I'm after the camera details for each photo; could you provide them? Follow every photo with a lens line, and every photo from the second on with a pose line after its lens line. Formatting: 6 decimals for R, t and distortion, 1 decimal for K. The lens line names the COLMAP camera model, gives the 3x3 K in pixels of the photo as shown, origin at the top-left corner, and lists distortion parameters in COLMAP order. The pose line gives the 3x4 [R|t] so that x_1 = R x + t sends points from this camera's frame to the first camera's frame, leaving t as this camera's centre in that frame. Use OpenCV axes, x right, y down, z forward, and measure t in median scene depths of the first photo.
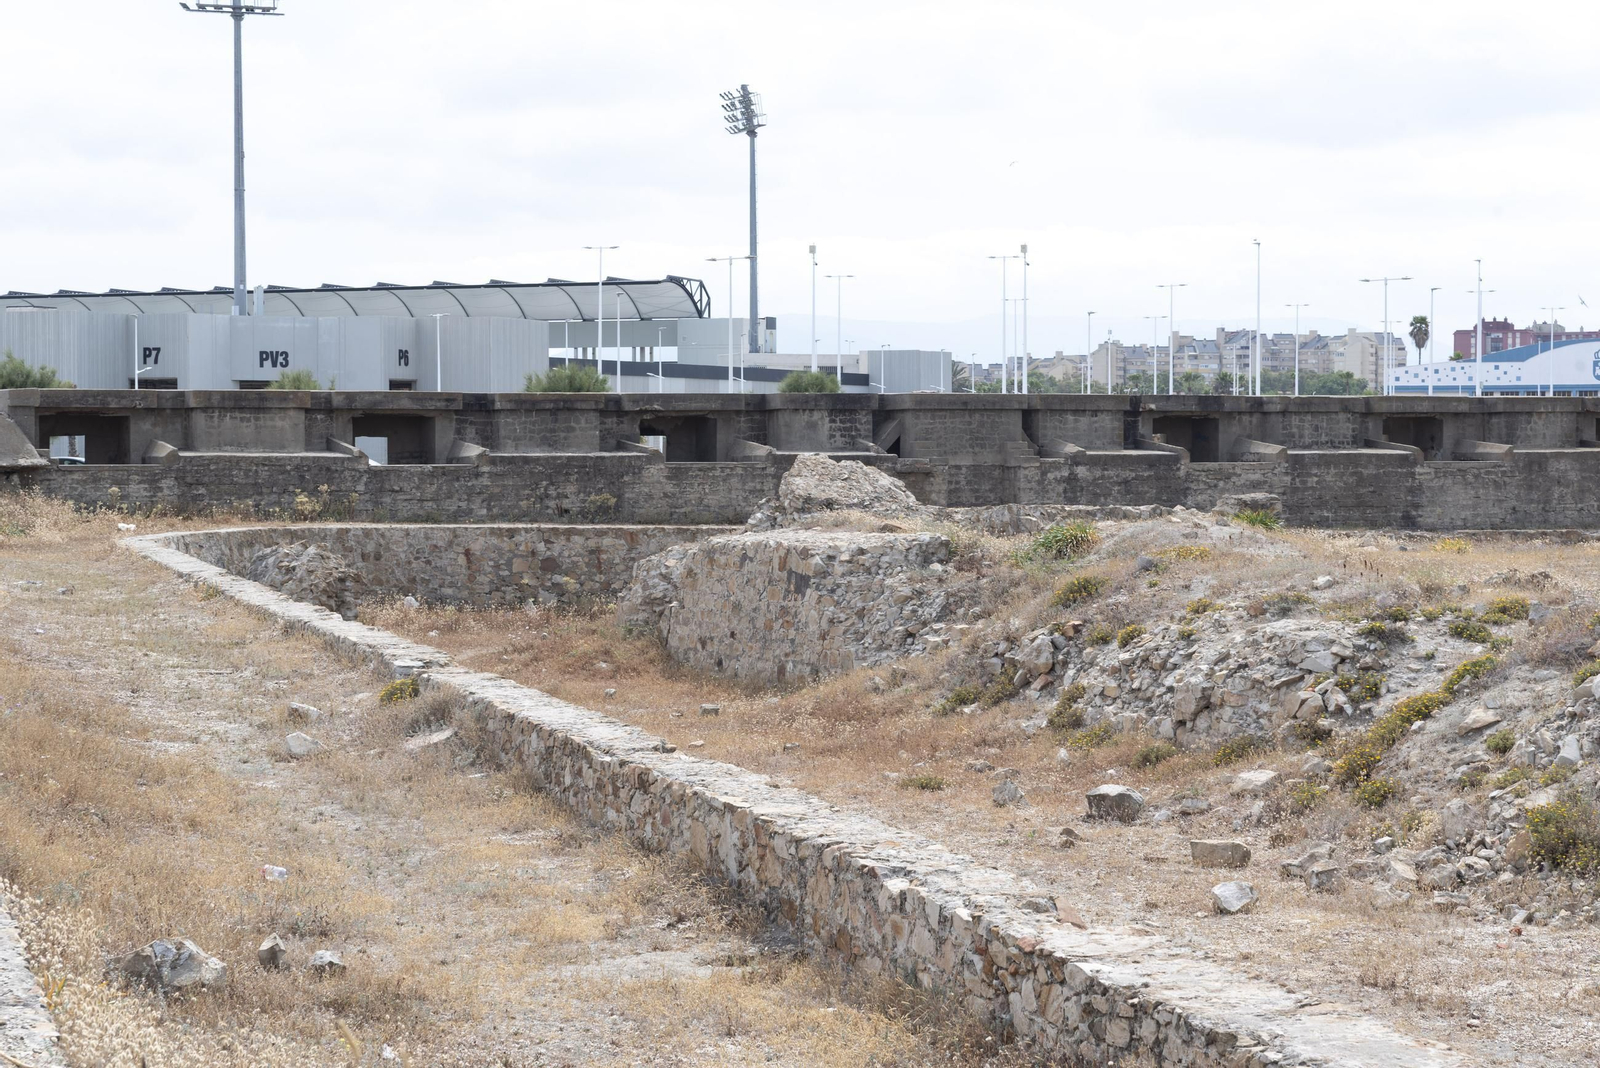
lens RADIAL K [[3195.5, 0, 800.0], [0, 3195.5, 534.0], [0, 0, 1]] dist [0.005835, -0.017138]
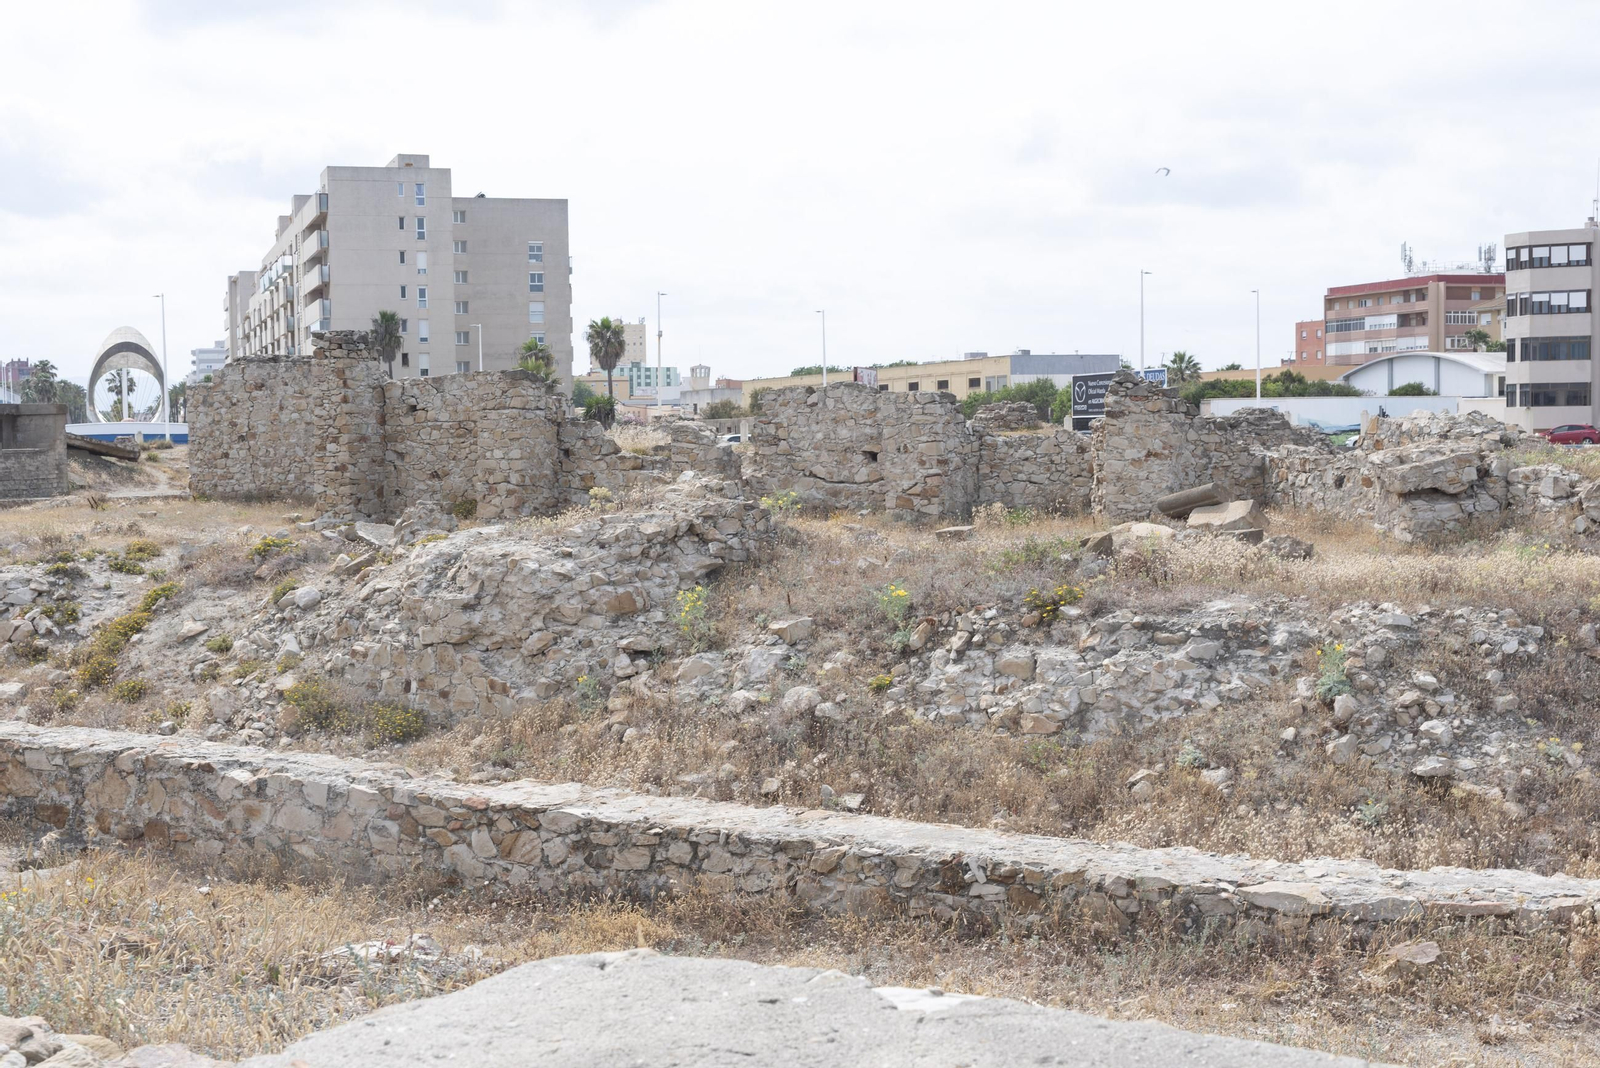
lens RADIAL K [[2161.8, 0, 800.0], [0, 2161.8, 534.0], [0, 0, 1]] dist [-0.012557, -0.022398]
pose [[0.745527, -0.041192, 0.665202, -0.184763], [0.034563, 0.999135, 0.023134, 0.005960], [-0.665579, 0.005745, 0.746305, 0.151240]]
